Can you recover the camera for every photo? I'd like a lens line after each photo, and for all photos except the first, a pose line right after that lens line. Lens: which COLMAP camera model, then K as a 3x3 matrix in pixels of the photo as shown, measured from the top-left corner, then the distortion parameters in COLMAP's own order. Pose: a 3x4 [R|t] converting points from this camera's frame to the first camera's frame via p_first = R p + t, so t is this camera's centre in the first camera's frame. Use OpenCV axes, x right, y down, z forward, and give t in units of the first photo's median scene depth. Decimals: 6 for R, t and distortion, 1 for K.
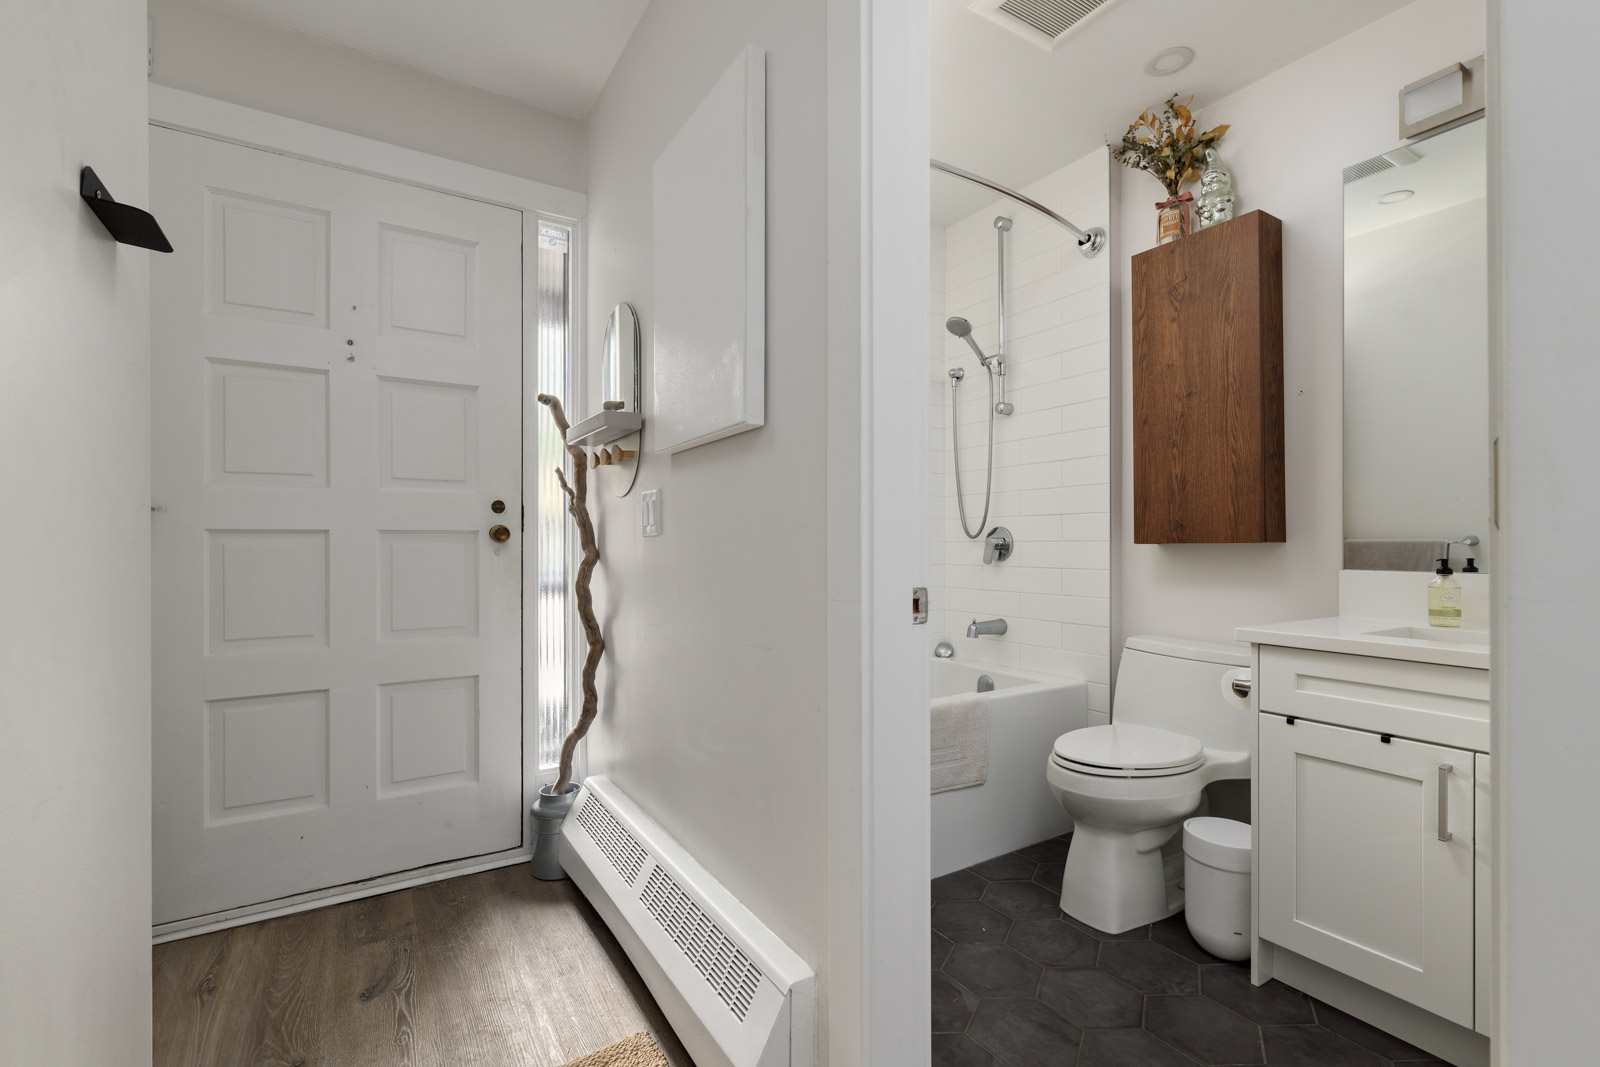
lens RADIAL K [[723.5, 0, 799.2], [0, 723.5, 540.9], [0, 0, 1]] dist [0.002925, -0.000026]
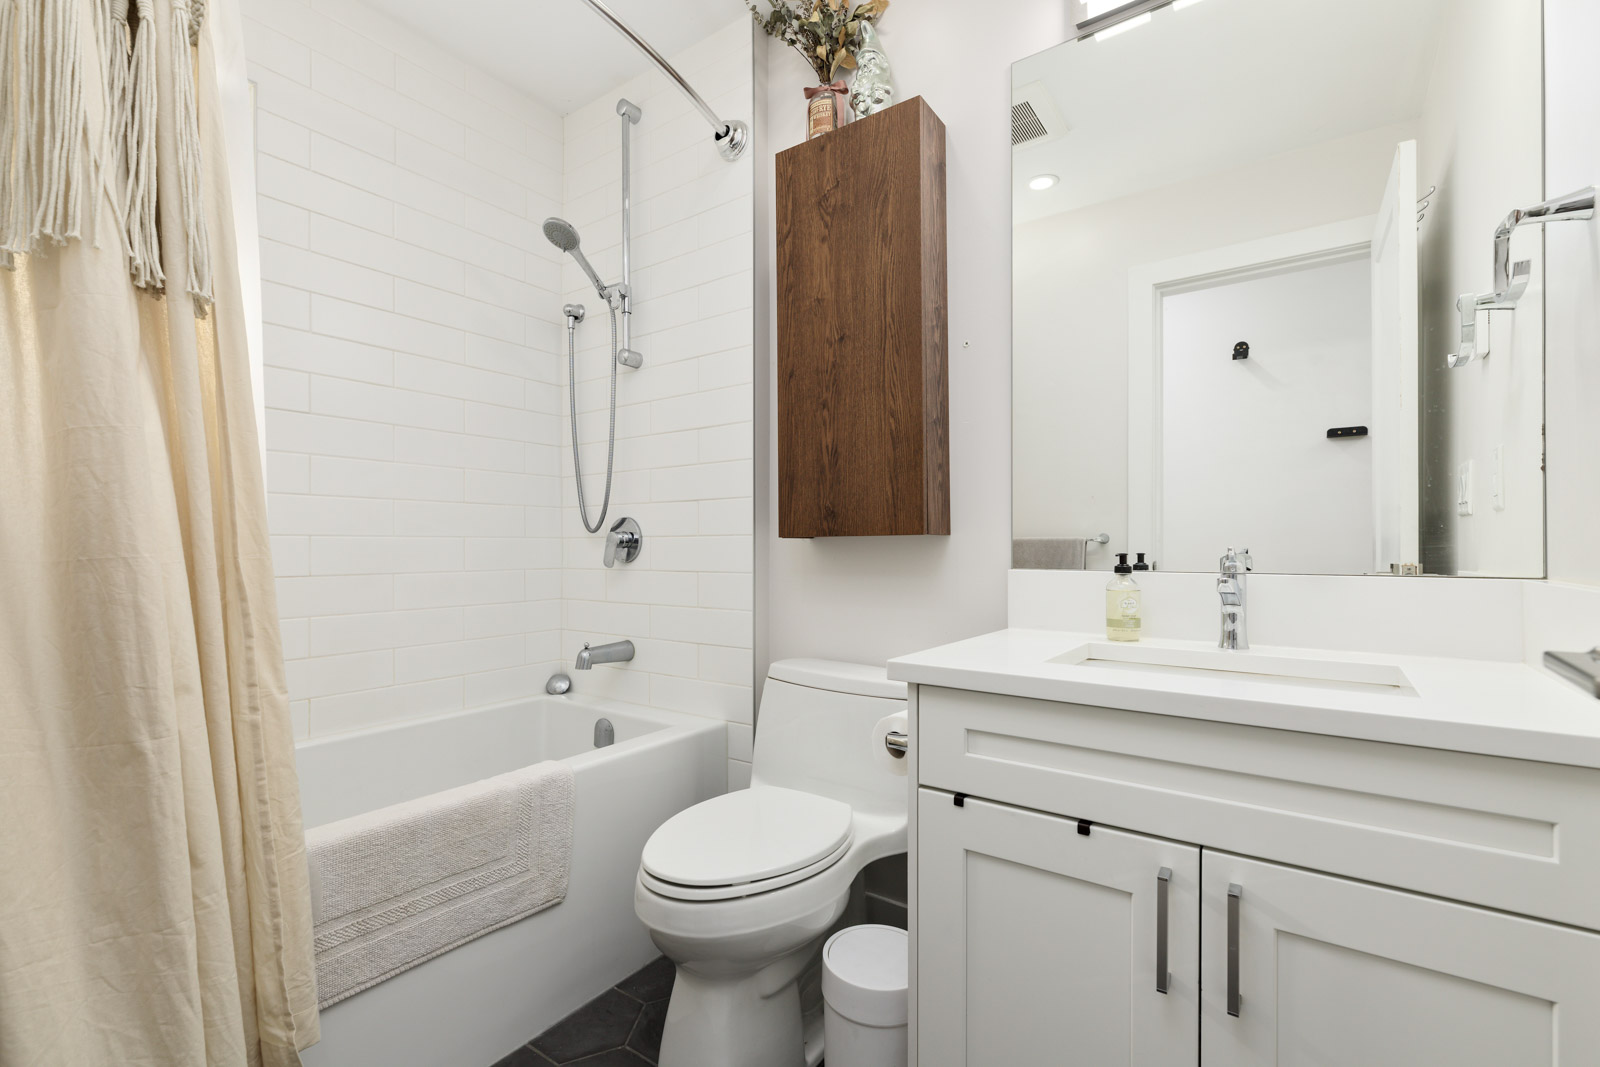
lens RADIAL K [[723.5, 0, 799.2], [0, 723.5, 540.9], [0, 0, 1]] dist [0.002925, -0.000026]
pose [[0.924209, 0.002800, 0.381876, 0.205176], [-0.000666, 0.999983, -0.005720, 0.012130], [-0.381885, 0.005032, 0.924196, 0.313472]]
